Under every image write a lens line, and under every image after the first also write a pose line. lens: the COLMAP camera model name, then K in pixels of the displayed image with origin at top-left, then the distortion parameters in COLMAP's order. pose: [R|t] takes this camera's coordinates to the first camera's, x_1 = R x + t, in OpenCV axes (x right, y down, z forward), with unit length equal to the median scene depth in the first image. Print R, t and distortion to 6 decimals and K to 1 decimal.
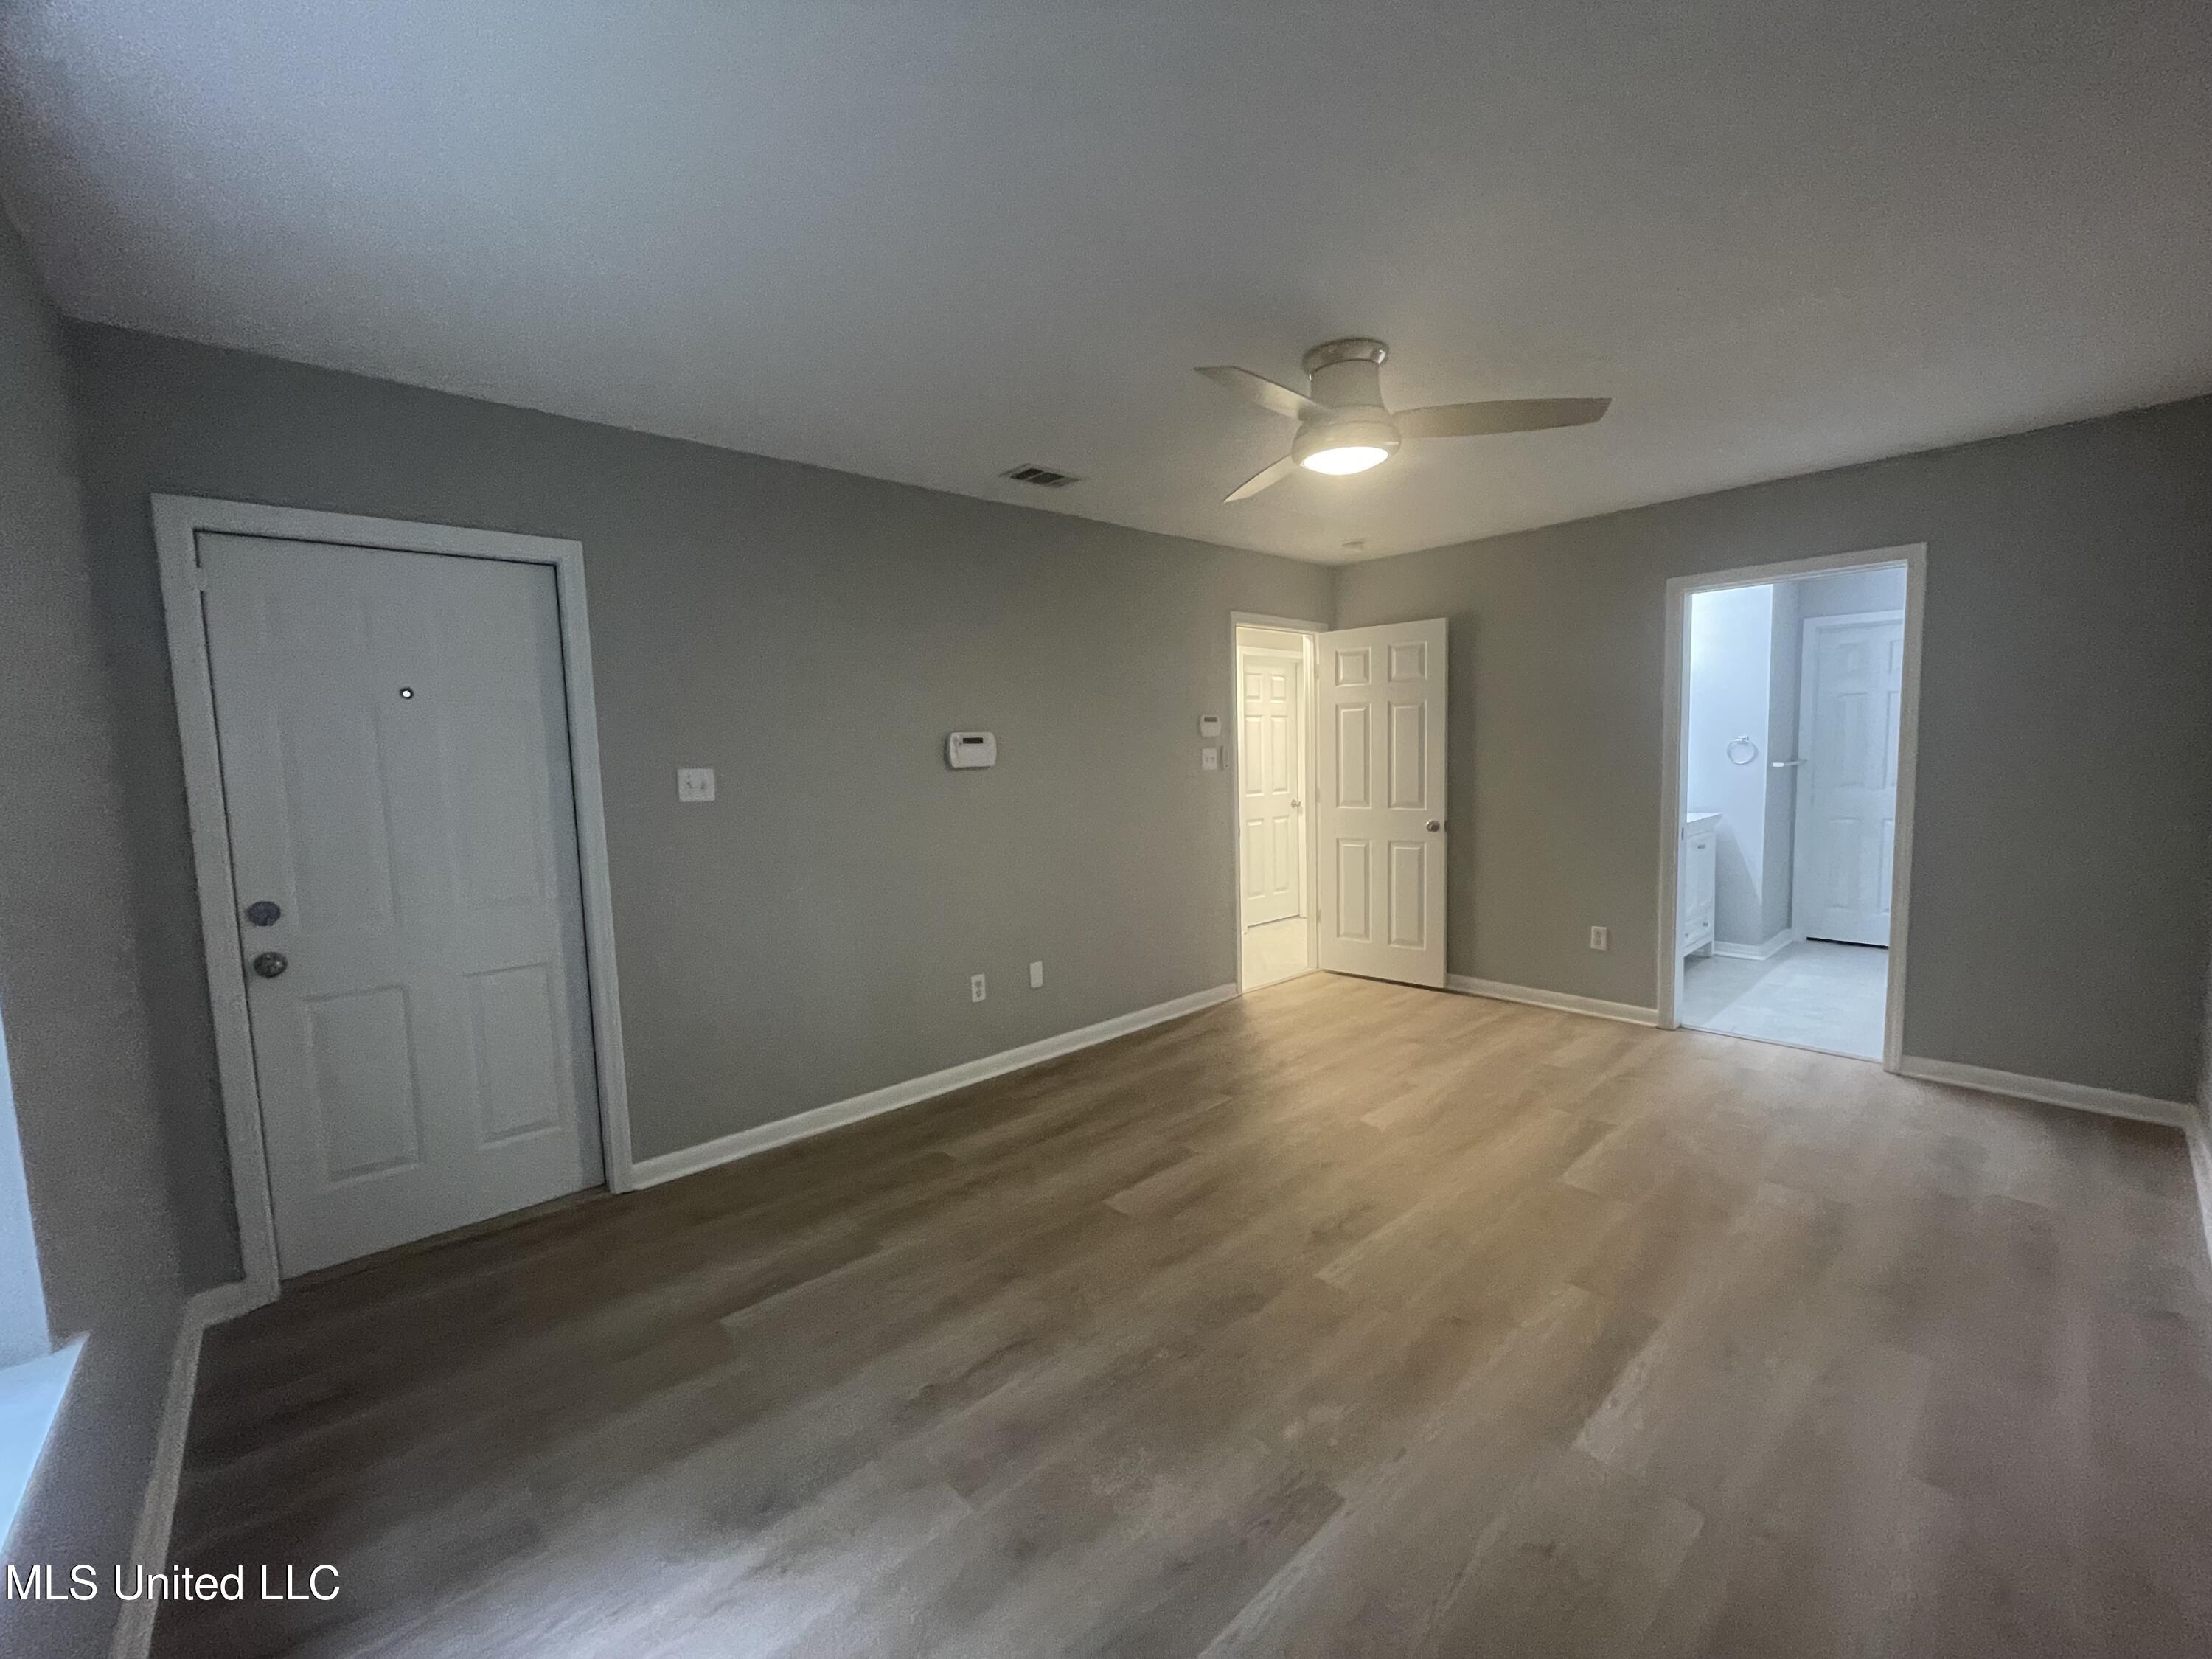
lens RADIAL K [[894.6, 0, 1104.7], [0, 894.6, 830.1], [0, 0, 1]] dist [-0.000201, -0.000080]
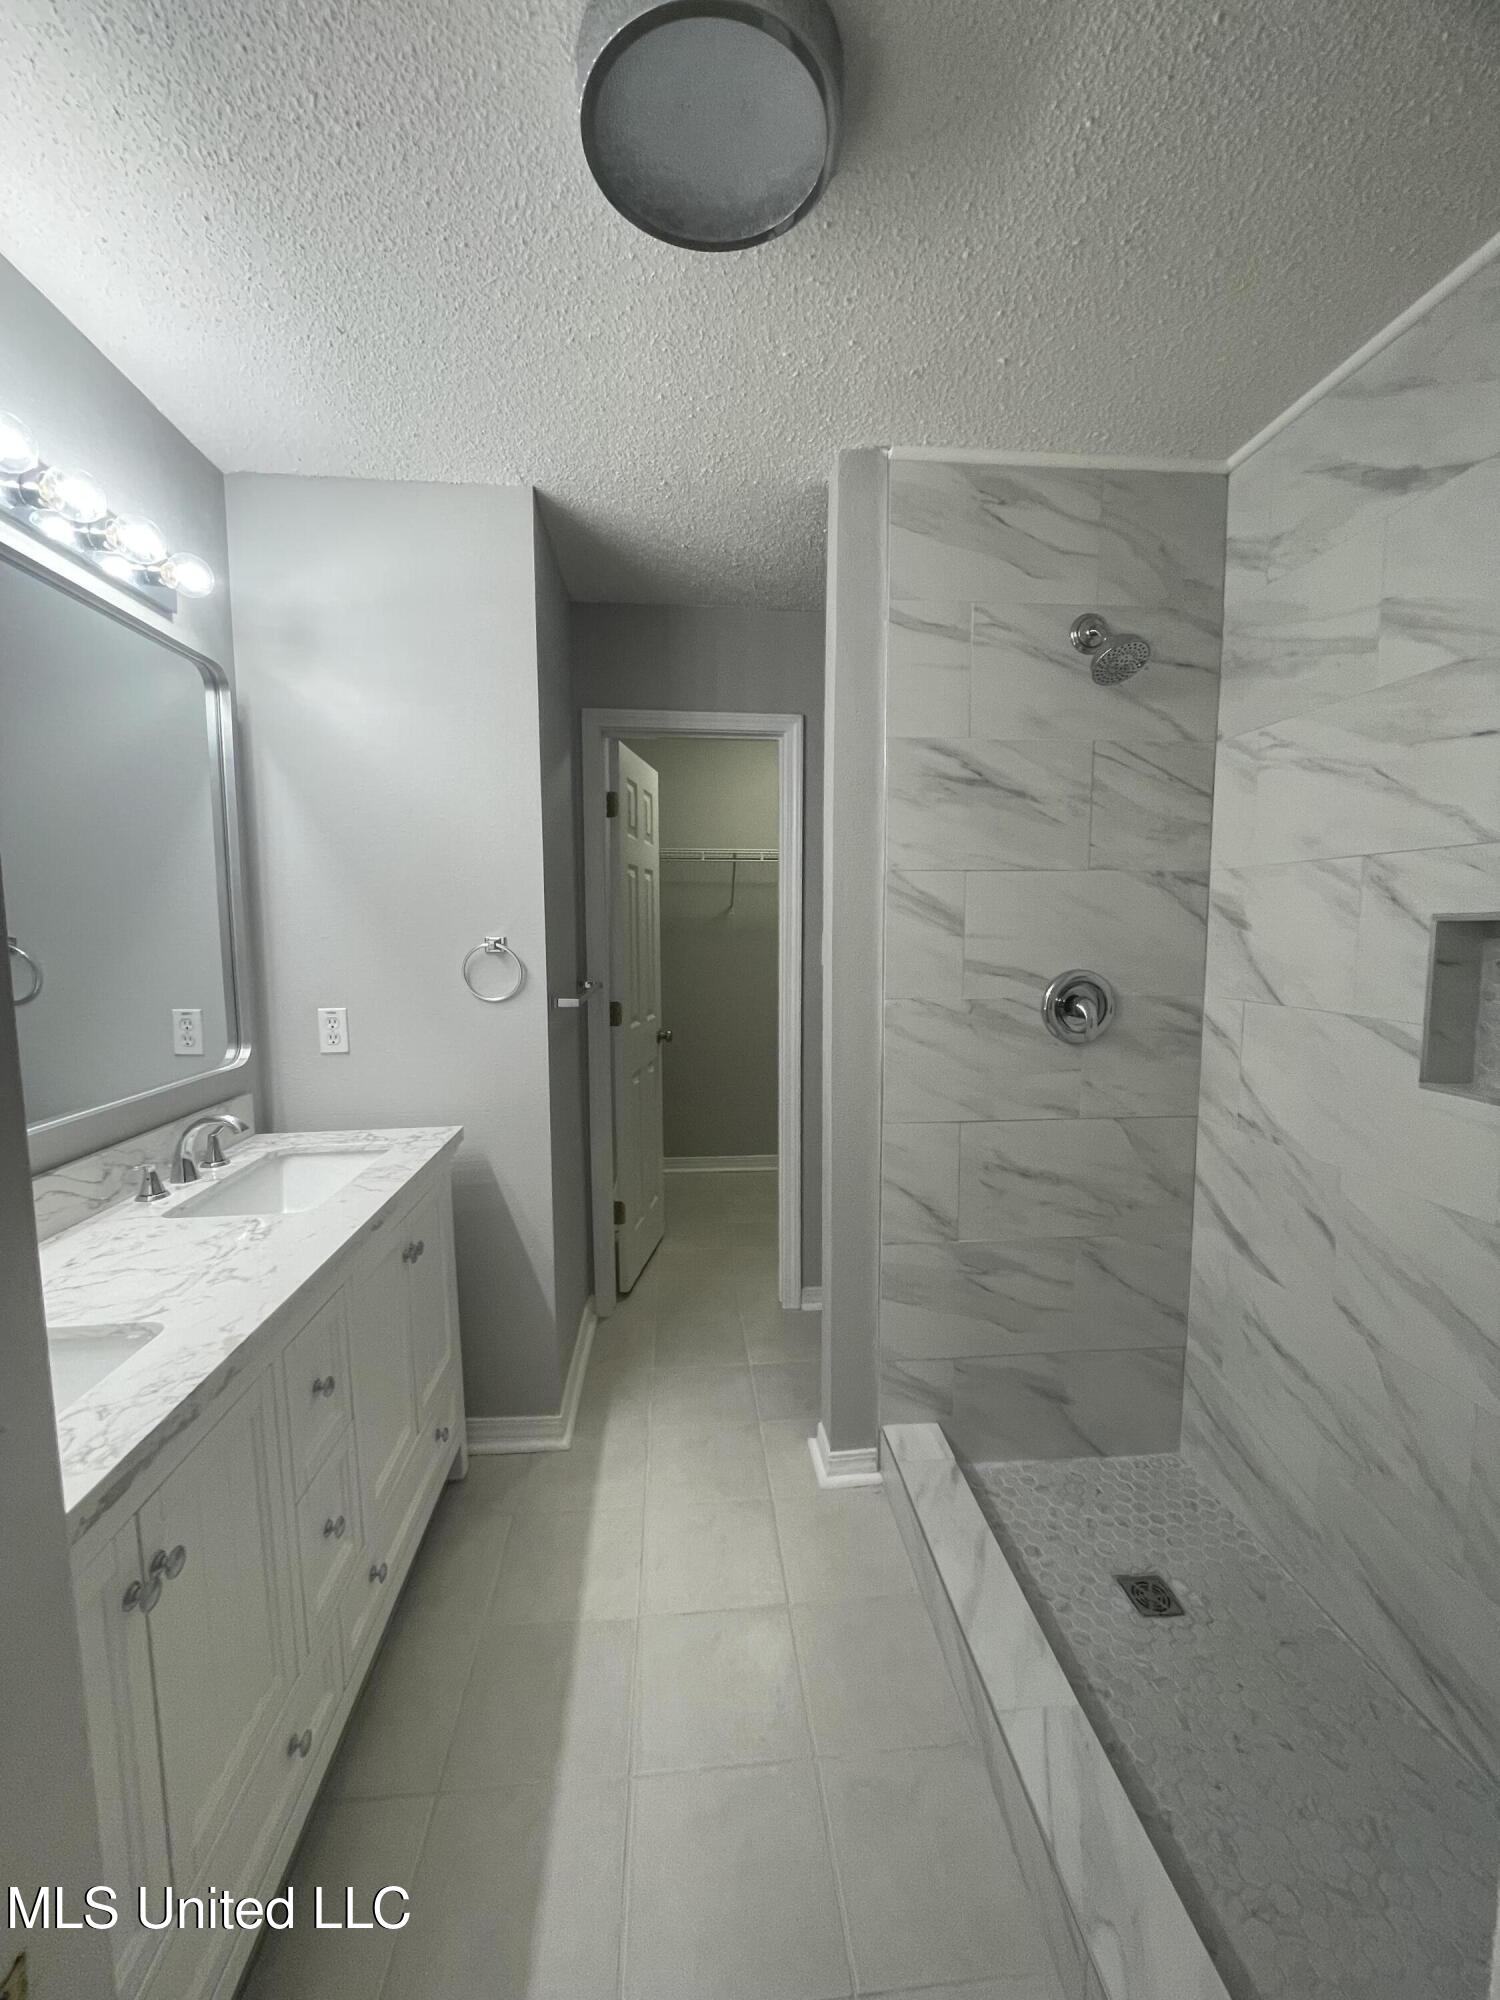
lens RADIAL K [[808.9, 0, 750.1], [0, 808.9, 1002.0], [0, 0, 1]] dist [-0.000201, -0.000080]
pose [[0.601427, -0.056459, 0.796930, 0.489729], [0.056423, 0.998011, 0.028124, -0.078558], [-0.796933, 0.028051, 0.603416, 0.687977]]
